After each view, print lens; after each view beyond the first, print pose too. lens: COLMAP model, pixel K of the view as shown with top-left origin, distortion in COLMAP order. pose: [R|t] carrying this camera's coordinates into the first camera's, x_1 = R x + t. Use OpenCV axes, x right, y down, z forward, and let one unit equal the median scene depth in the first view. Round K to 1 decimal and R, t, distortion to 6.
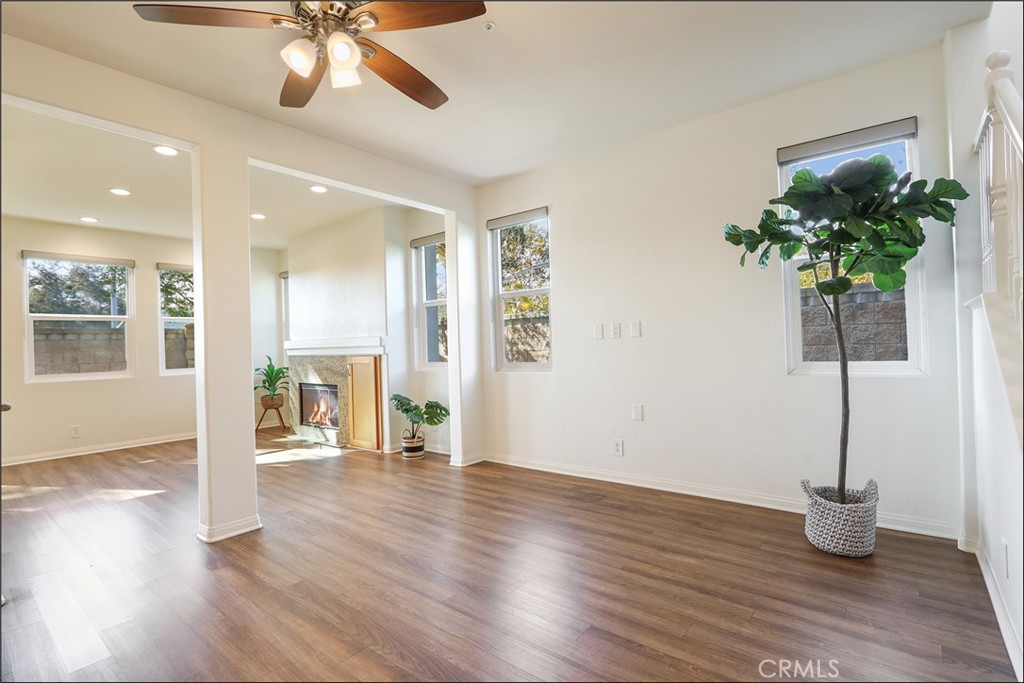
lens RADIAL K [[496.9, 0, 513.3], [0, 496.9, 341.1], [0, 0, 1]] dist [-0.011628, 0.003158]
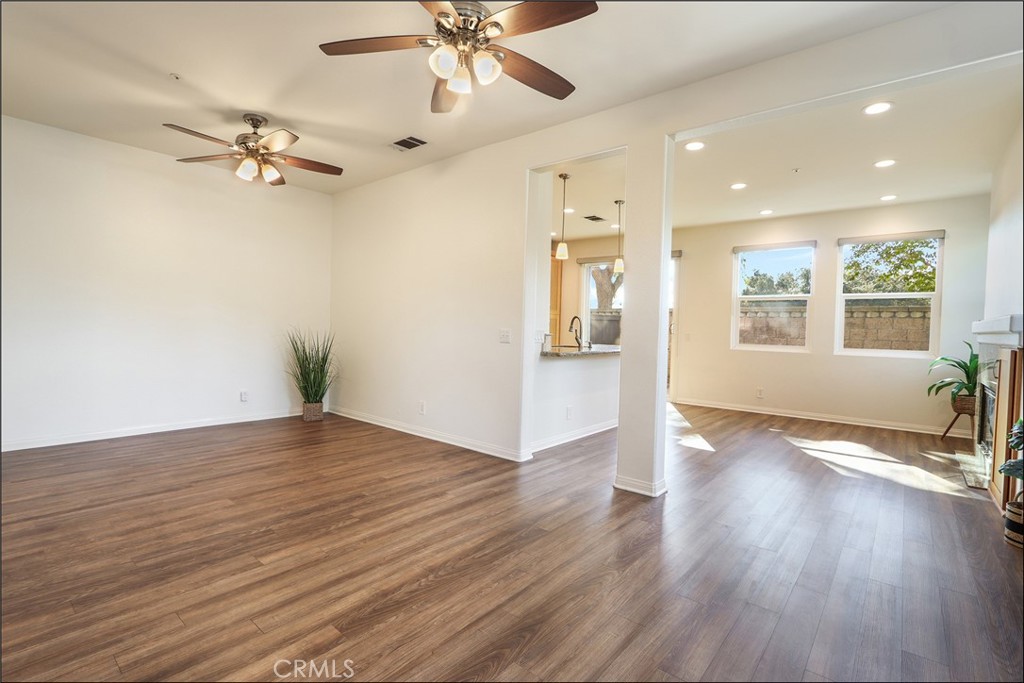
lens RADIAL K [[496.9, 0, 515.0], [0, 496.9, 344.2], [0, 0, 1]] dist [-0.011628, 0.003158]
pose [[-0.019114, 0.066246, -0.997620, 0.314331], [-0.018057, 0.997617, 0.066592, -0.003622], [0.999654, 0.019287, -0.017873, 0.448338]]
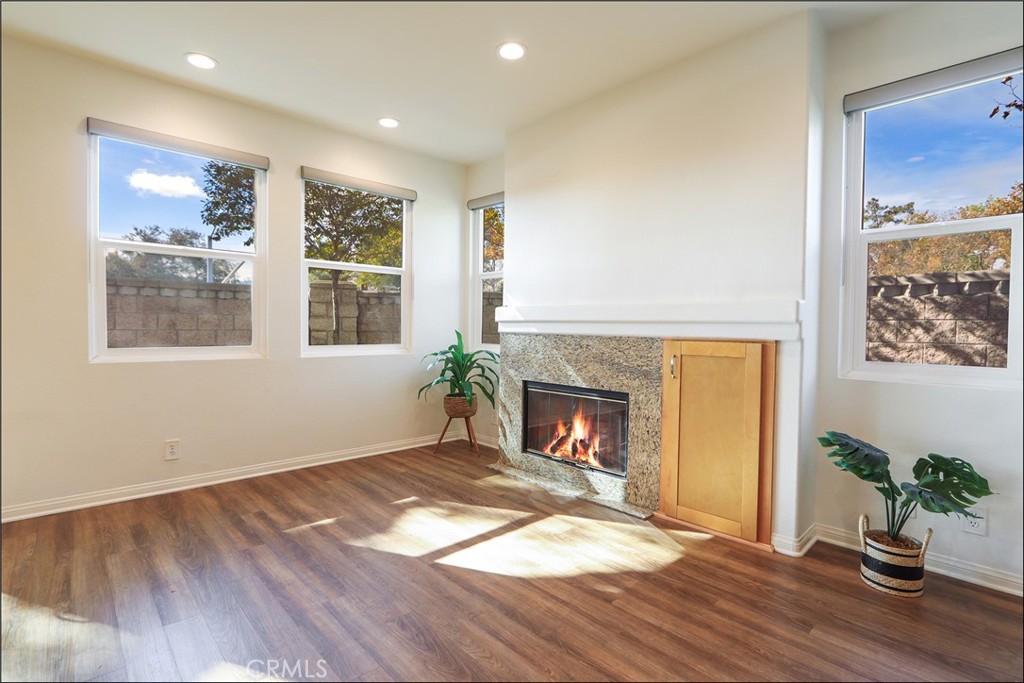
lens RADIAL K [[496.9, 0, 508.1], [0, 496.9, 342.3], [0, 0, 1]] dist [-0.011628, 0.003158]
pose [[0.990424, 0.047552, -0.129614, -0.454911], [-0.042650, 0.998275, 0.040345, 0.020994], [0.131309, -0.034431, 0.990743, 0.512771]]
